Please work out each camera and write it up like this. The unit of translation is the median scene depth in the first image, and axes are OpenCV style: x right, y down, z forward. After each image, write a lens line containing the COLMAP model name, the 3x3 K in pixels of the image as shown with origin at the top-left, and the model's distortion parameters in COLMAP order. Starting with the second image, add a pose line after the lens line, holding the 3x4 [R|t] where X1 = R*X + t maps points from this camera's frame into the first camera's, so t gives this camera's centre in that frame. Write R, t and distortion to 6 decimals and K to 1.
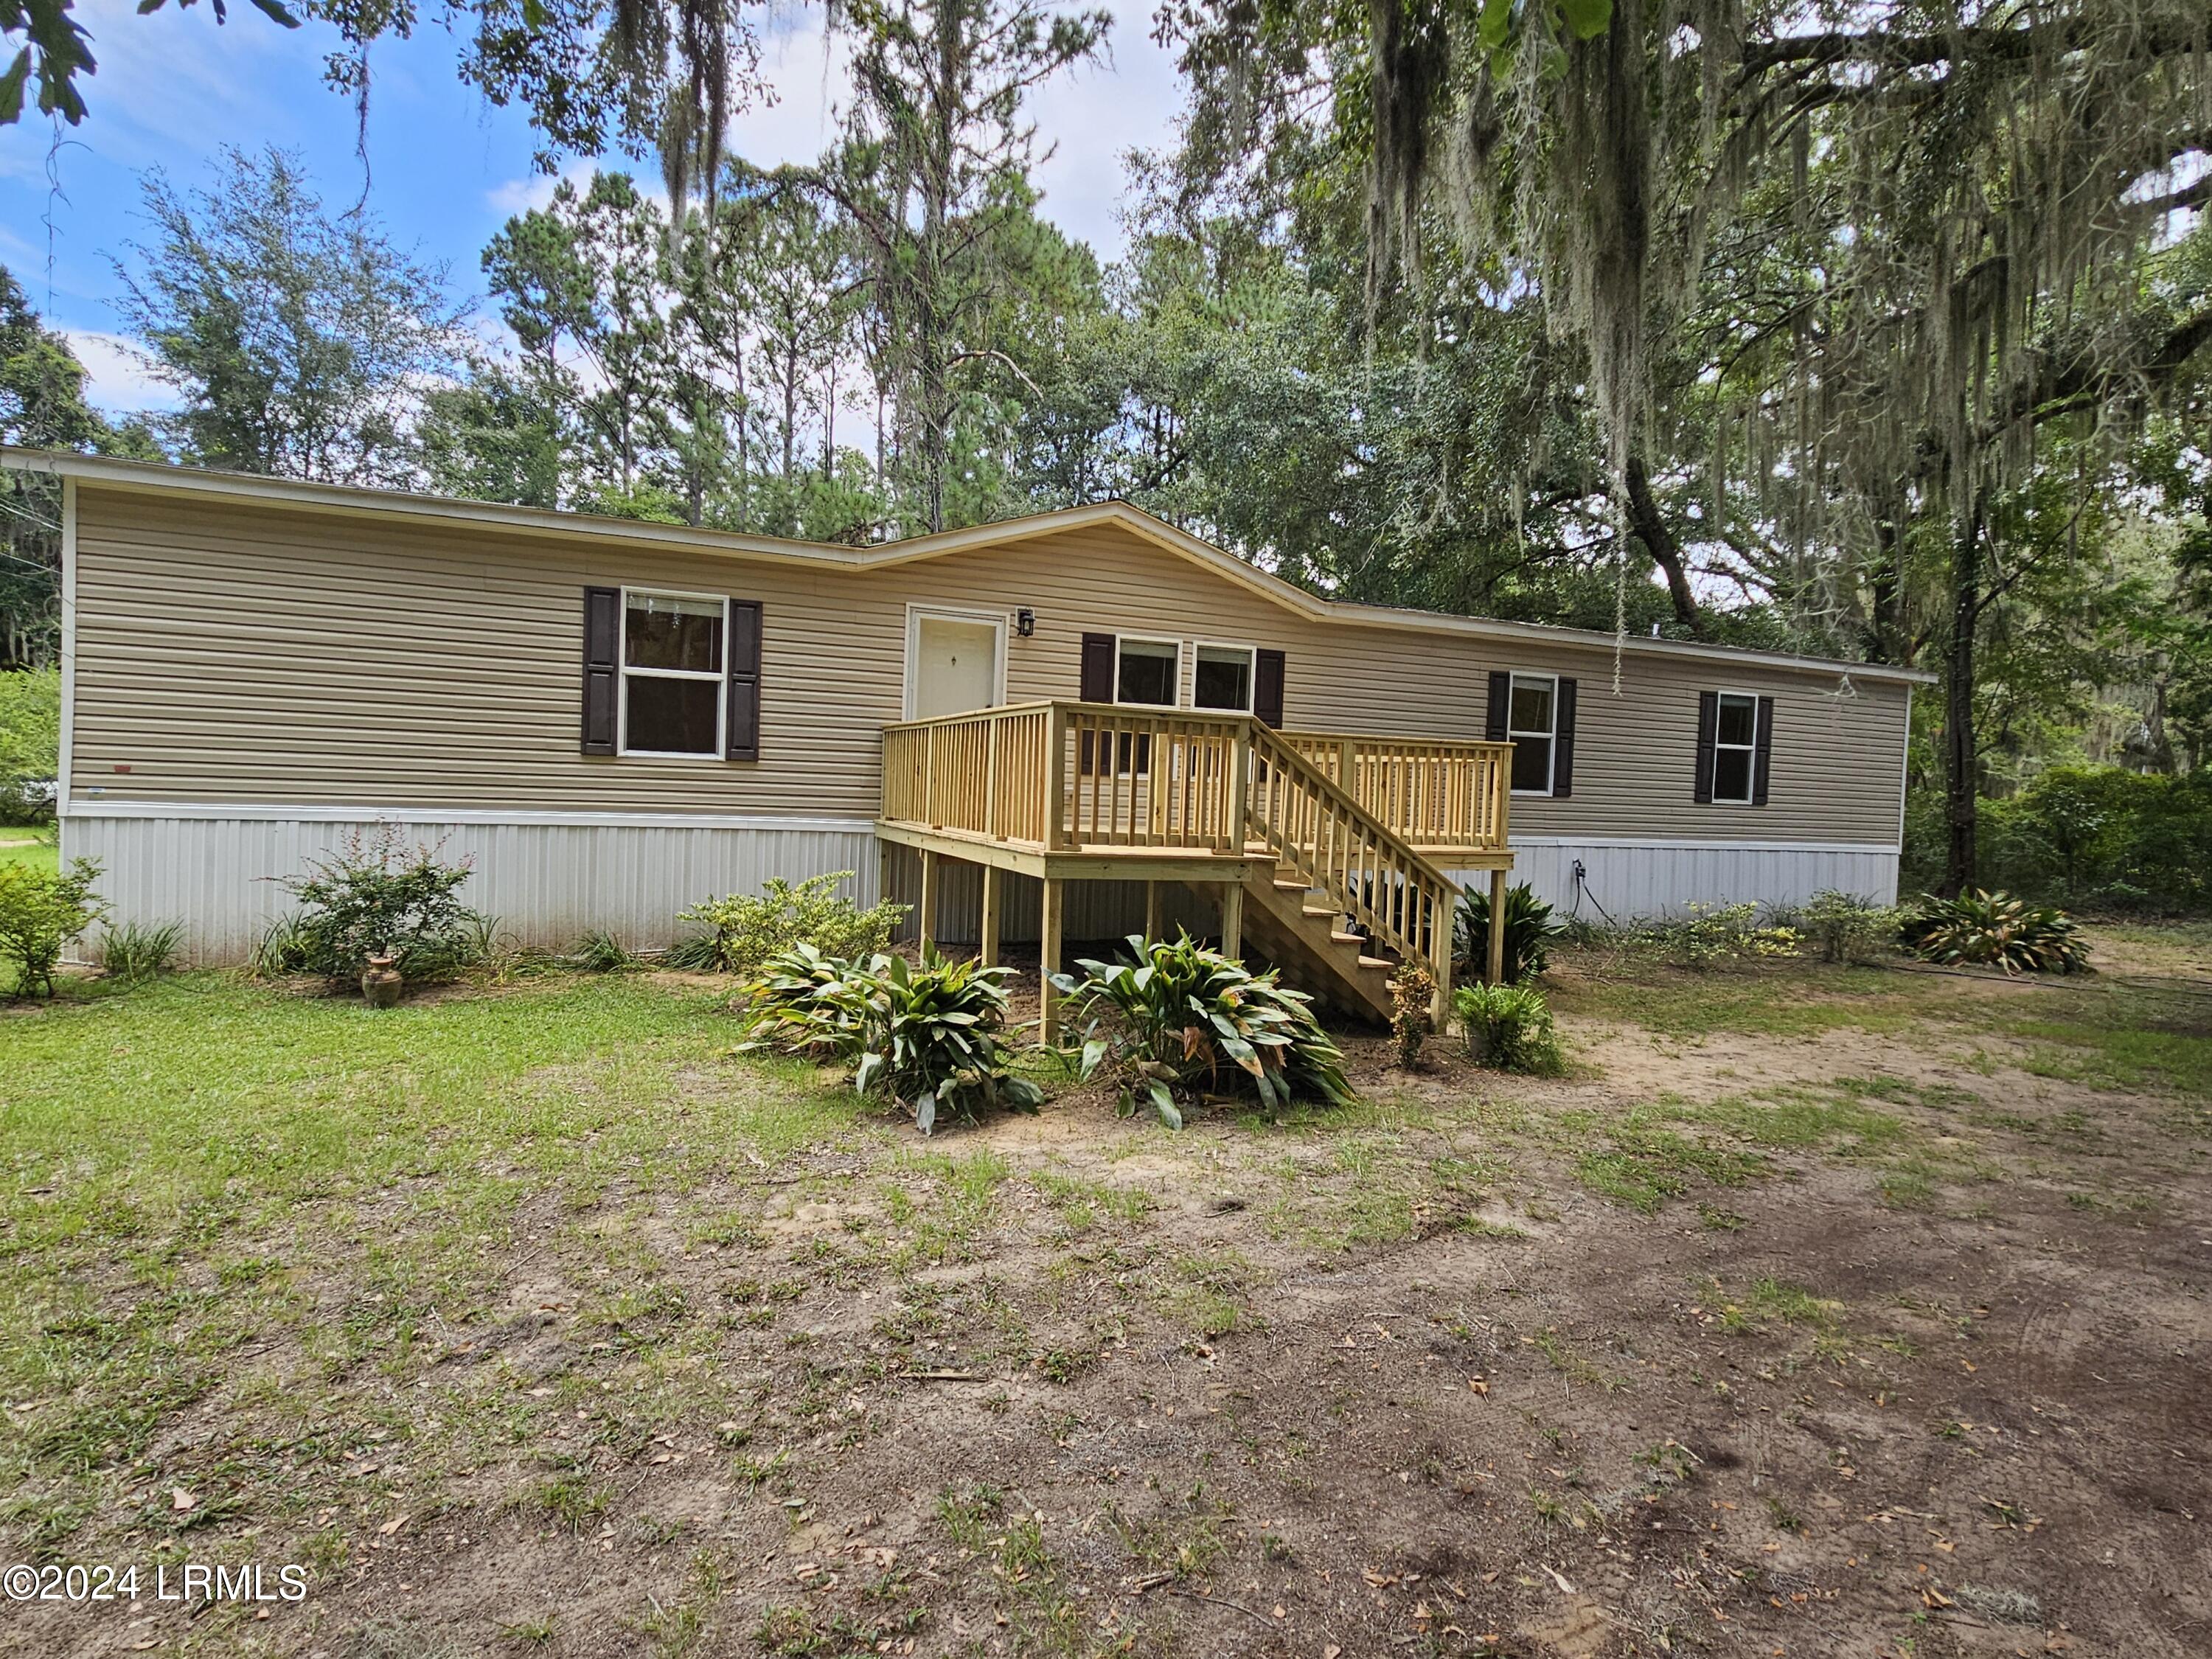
lens RADIAL K [[1032.1, 0, 1098.0], [0, 1032.1, 822.5], [0, 0, 1]] dist [0.004500, 0.000727]
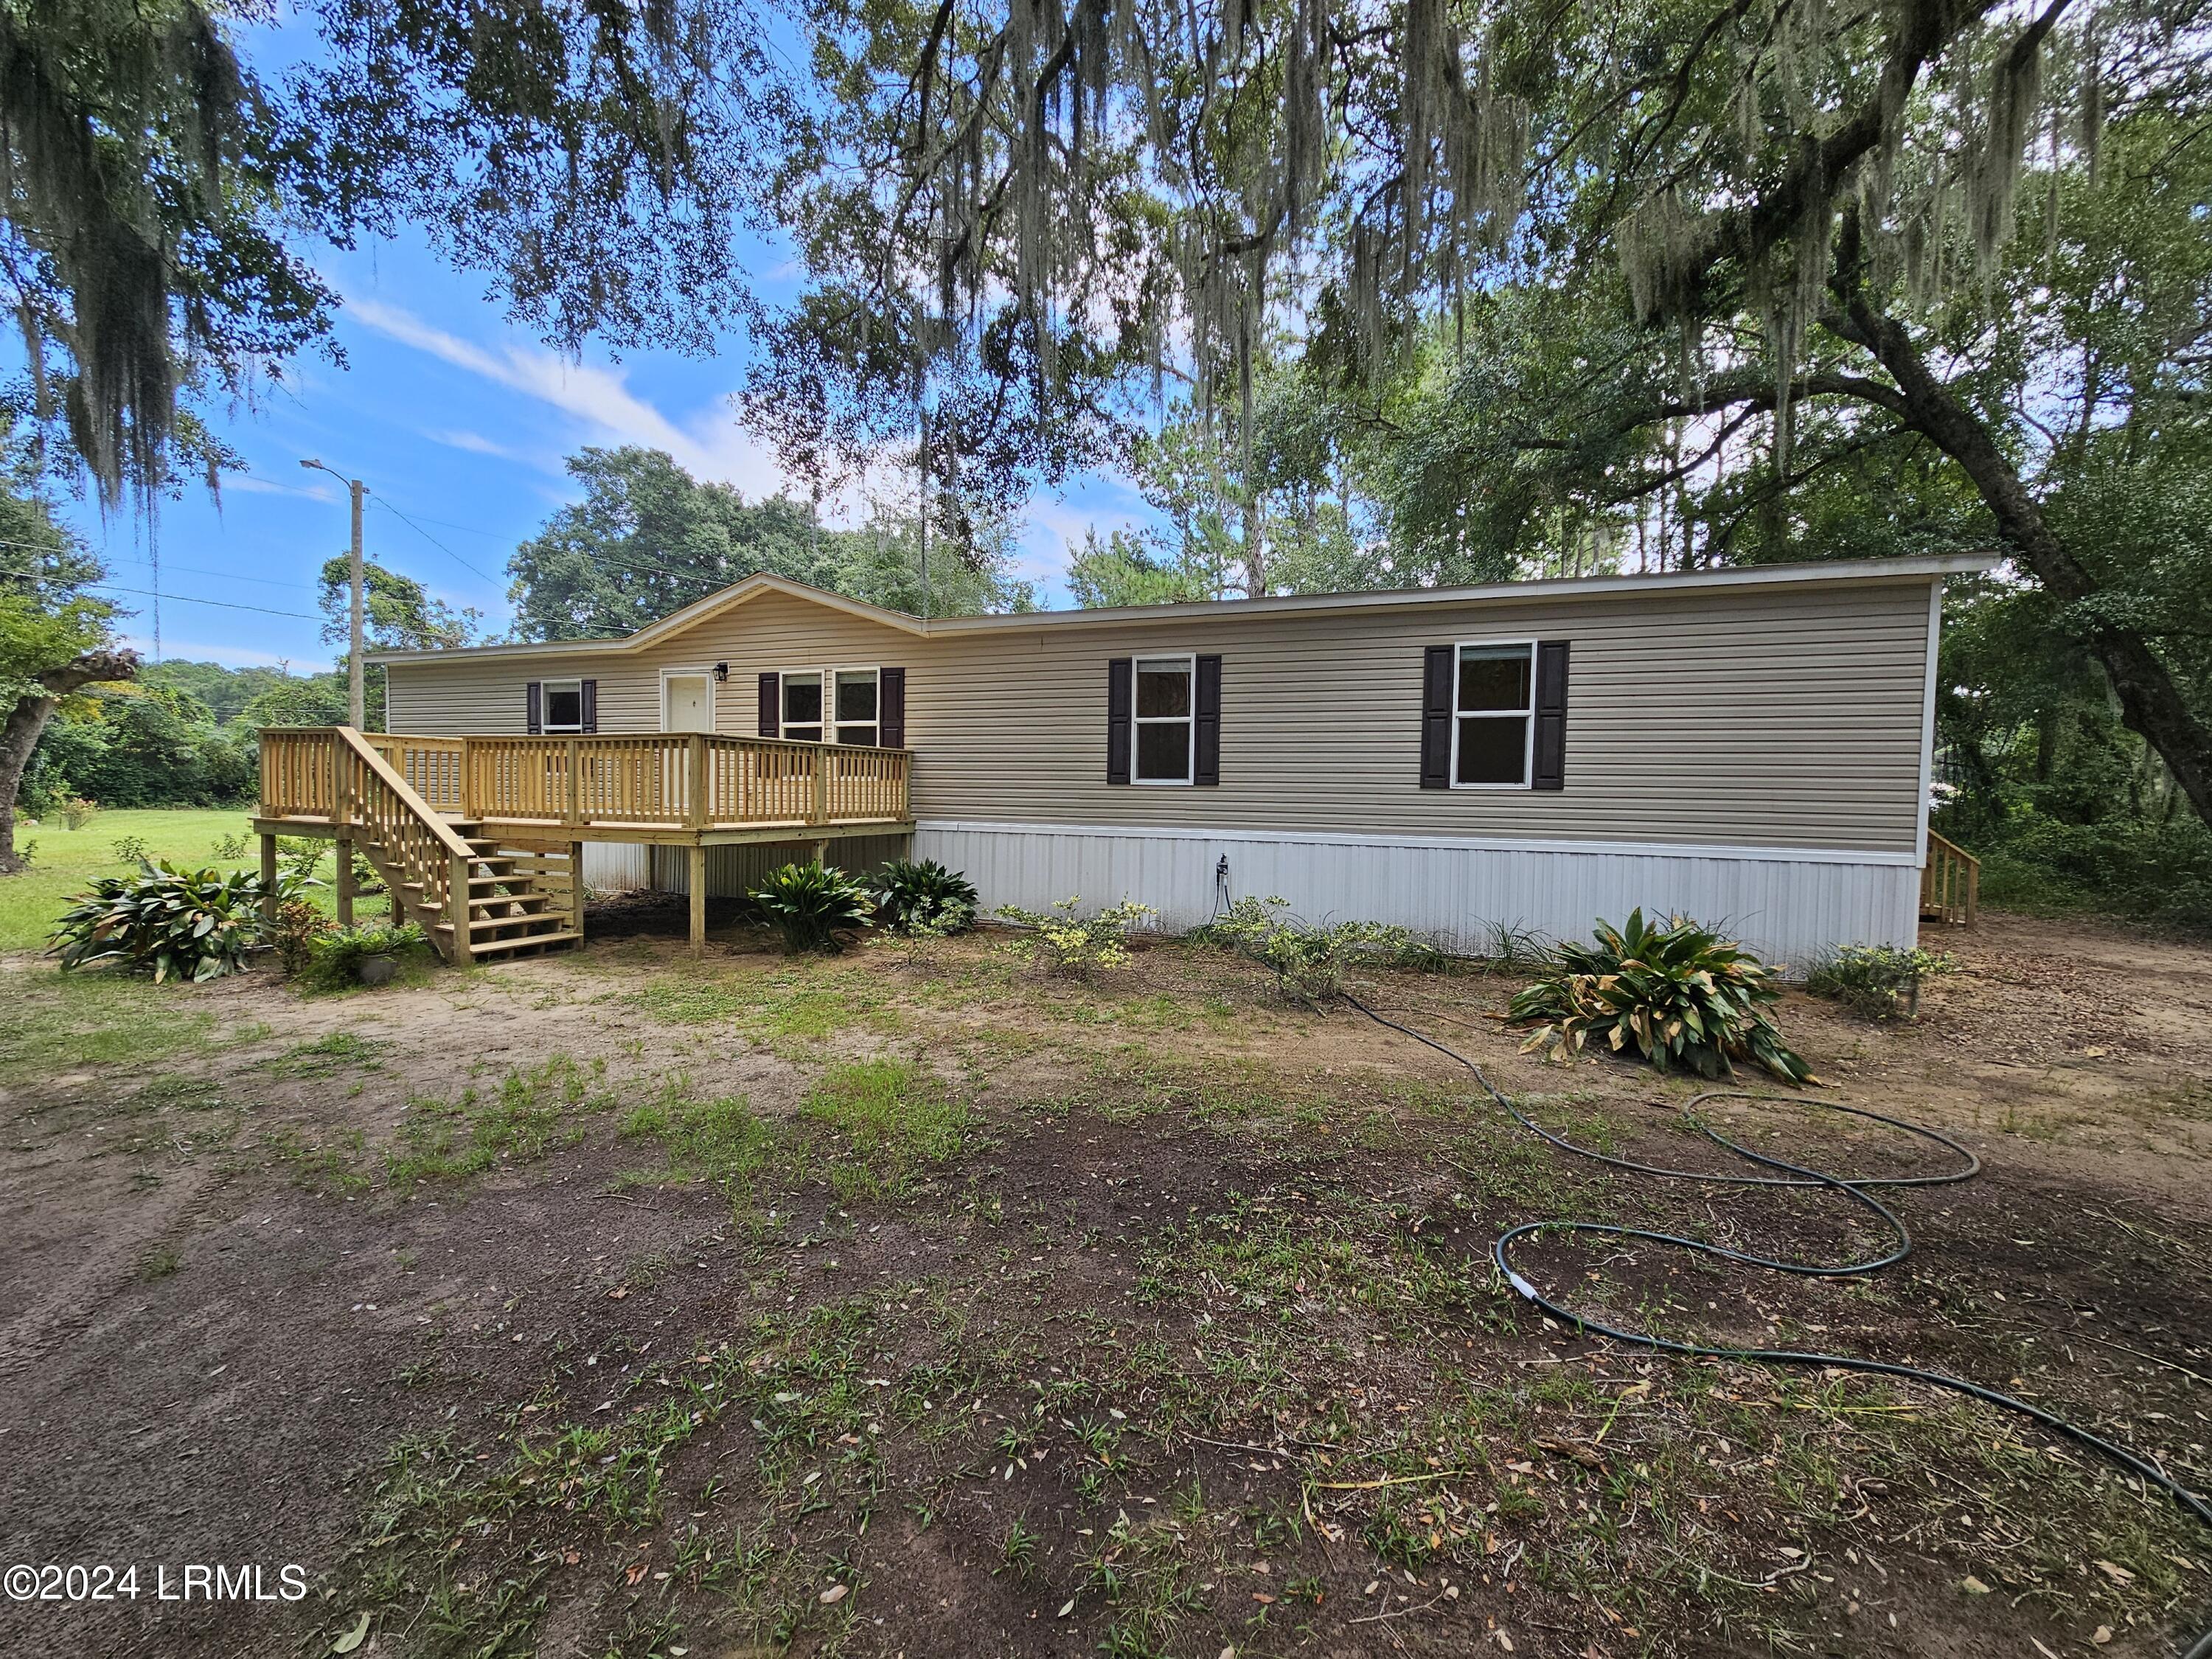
lens RADIAL K [[905.5, 0, 1094.3], [0, 905.5, 832.5], [0, 0, 1]] dist [0.003588, 0.000037]
pose [[0.737974, 0.004625, -0.674813, 1.236953], [-0.012588, 0.999897, -0.006914, 0.031821], [0.674712, 0.013597, 0.737956, 0.462559]]
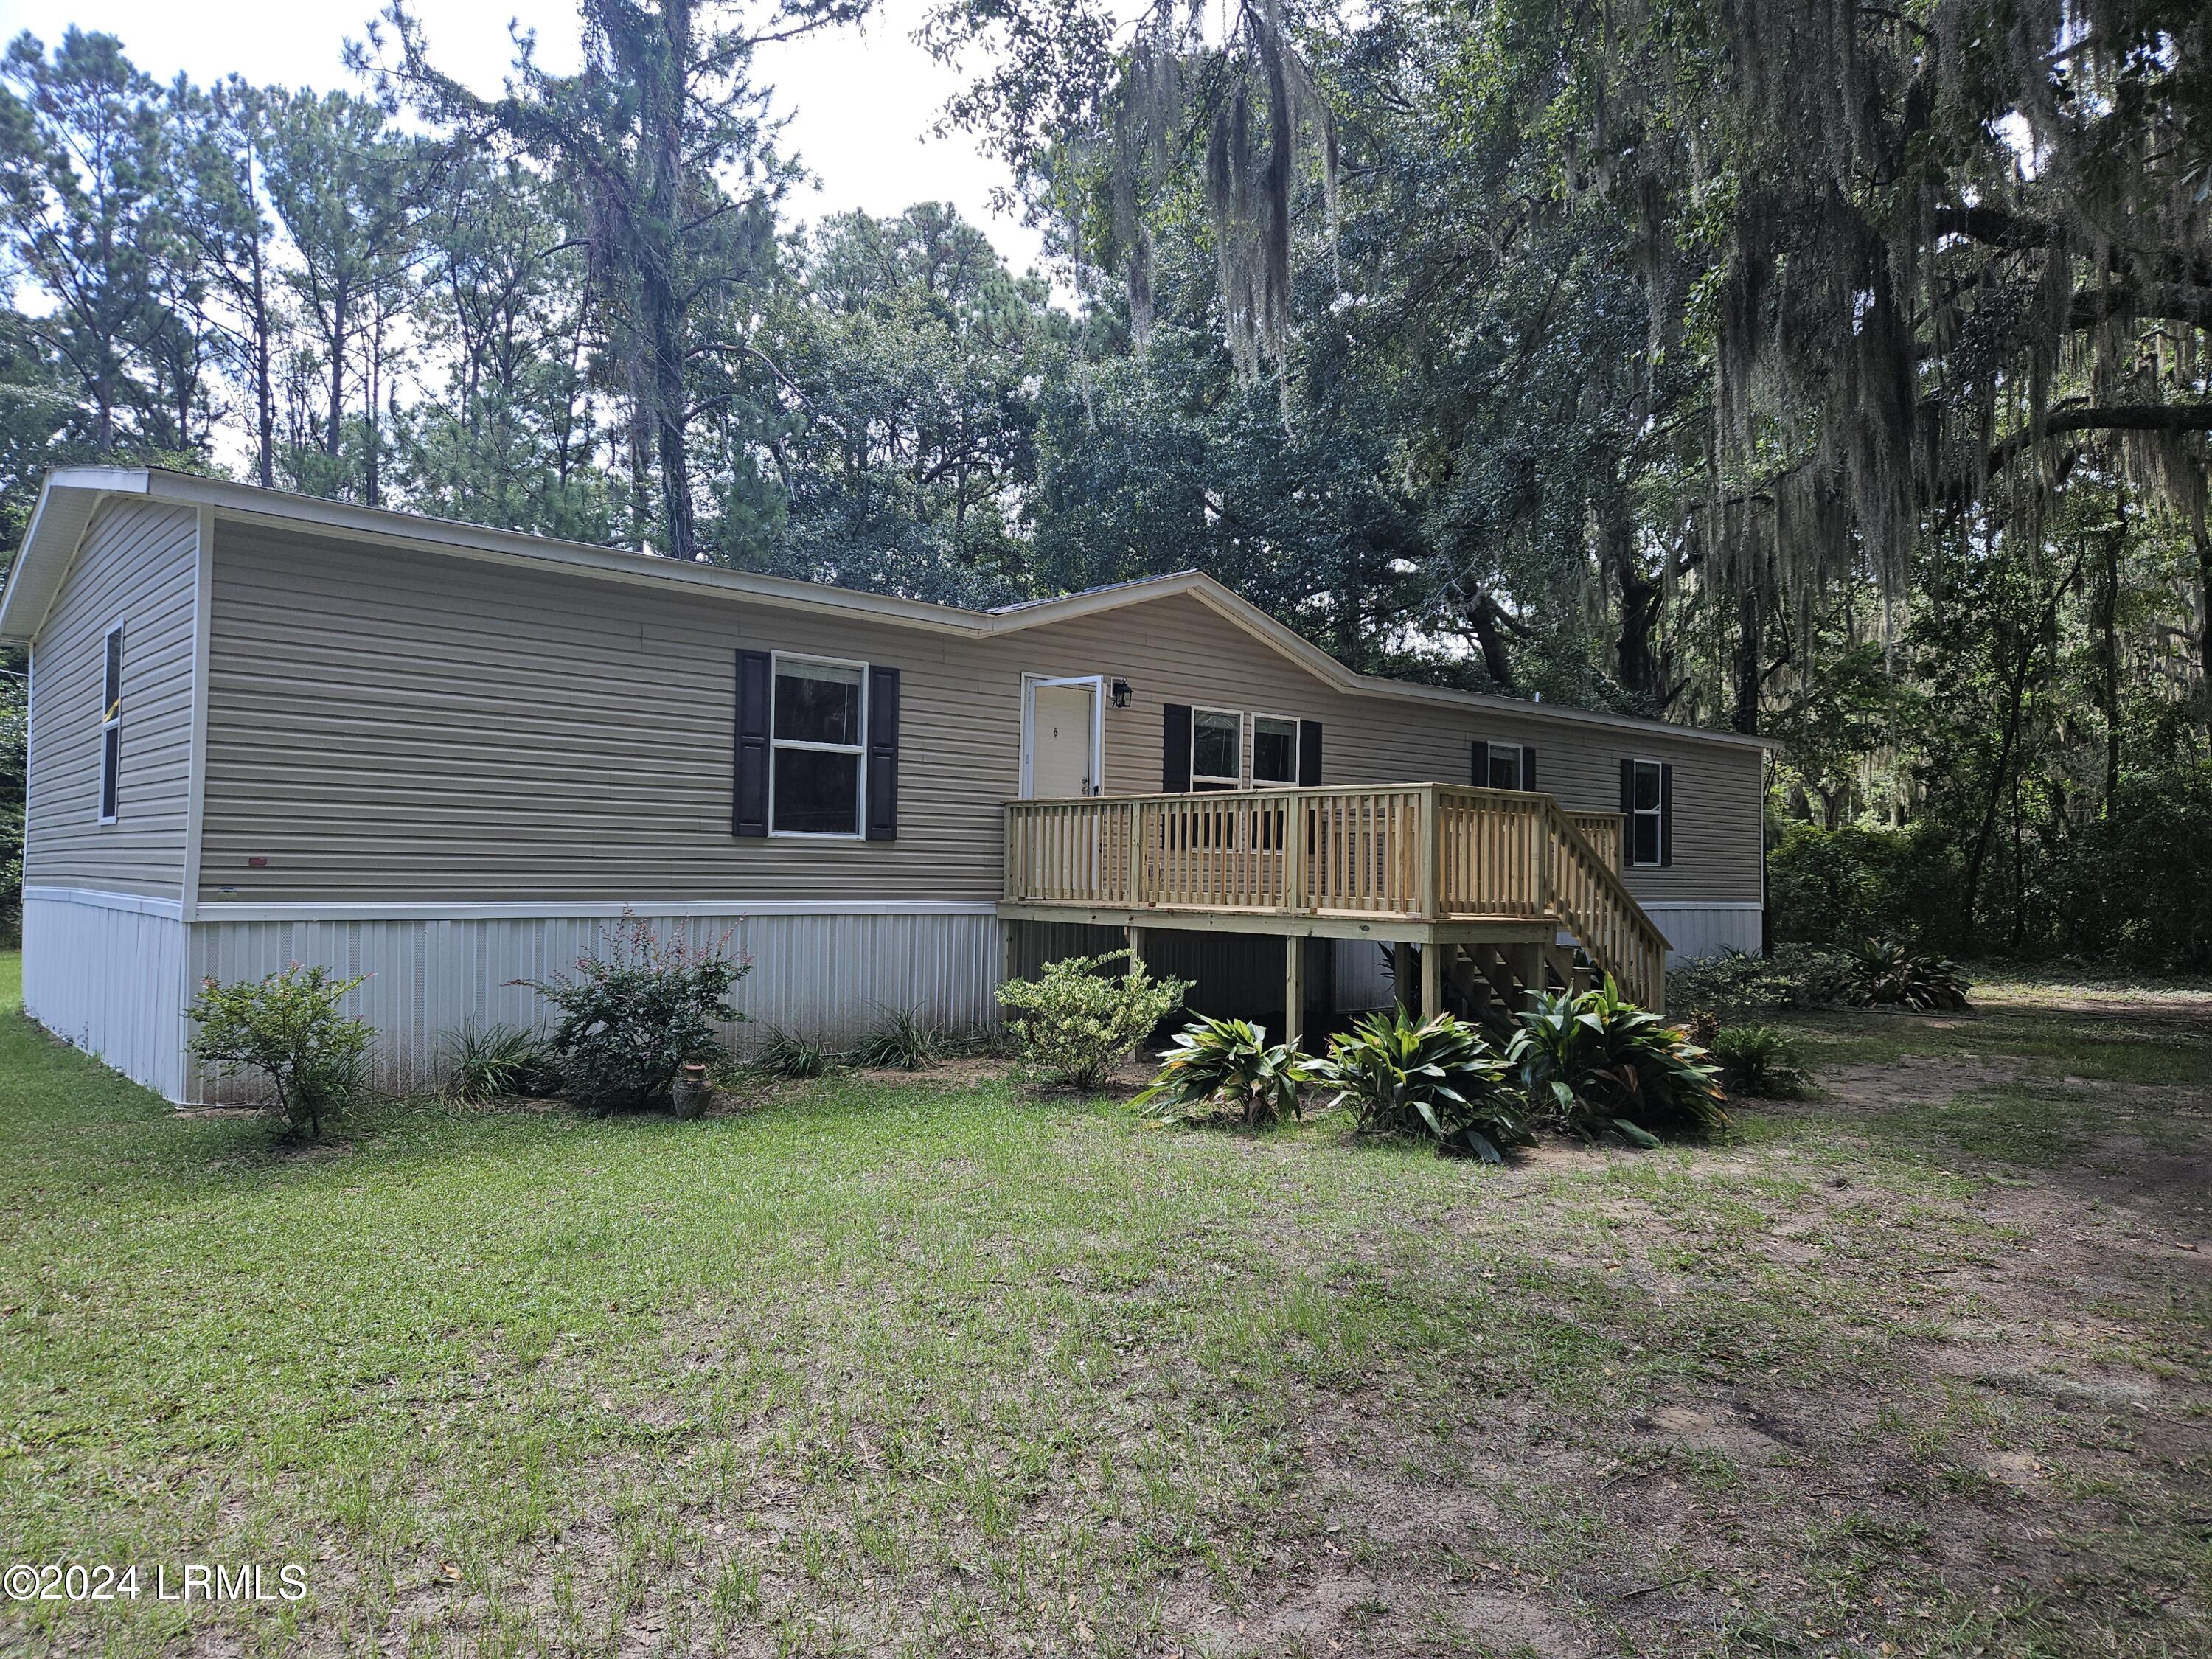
lens RADIAL K [[1397.3, 0, 1108.6], [0, 1397.3, 823.8], [0, 0, 1]] dist [0.090830, 0.001235]
pose [[0.940081, -0.006447, 0.340891, -0.570478], [0.023575, 0.998657, -0.046126, -0.011458], [-0.340136, 0.051399, 0.938970, -0.242078]]
